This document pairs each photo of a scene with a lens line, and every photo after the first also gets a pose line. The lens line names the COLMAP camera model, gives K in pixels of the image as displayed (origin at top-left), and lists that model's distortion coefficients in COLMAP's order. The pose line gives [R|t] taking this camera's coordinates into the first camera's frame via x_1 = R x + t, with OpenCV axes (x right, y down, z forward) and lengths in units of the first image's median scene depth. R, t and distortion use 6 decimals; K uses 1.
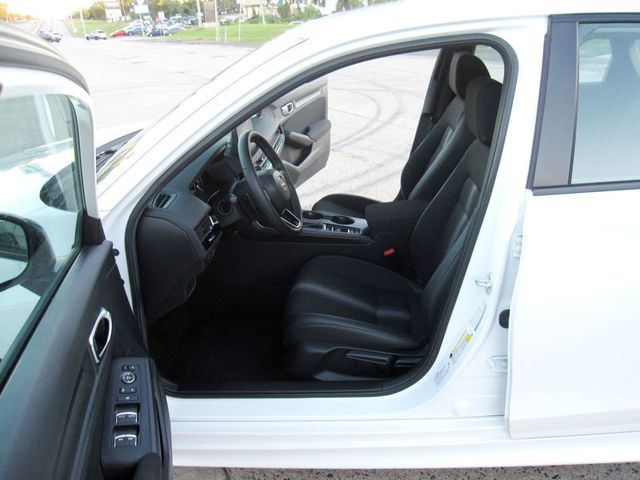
lens RADIAL K [[530.1, 0, 321.1], [0, 530.1, 225.7], [0, 0, 1]] dist [-0.088772, 0.060342]
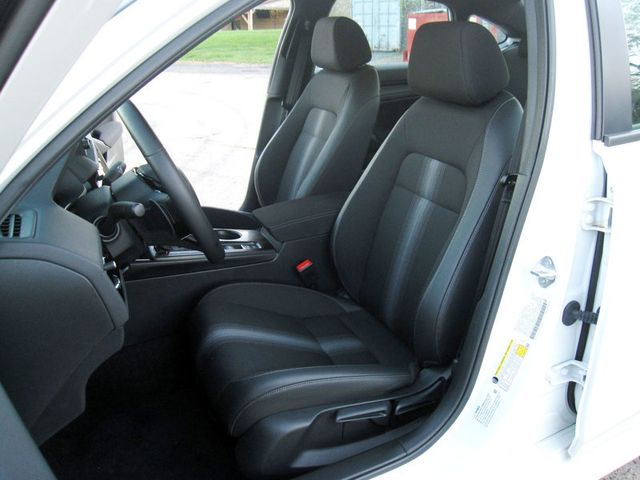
lens RADIAL K [[530.1, 0, 321.1], [0, 530.1, 225.7], [0, 0, 1]] dist [-0.088772, 0.060342]
pose [[0.868185, -0.130025, 0.478903, -0.230731], [0.148770, 0.988871, -0.001215, -0.002474], [-0.473415, 0.072301, 0.877867, 0.361204]]
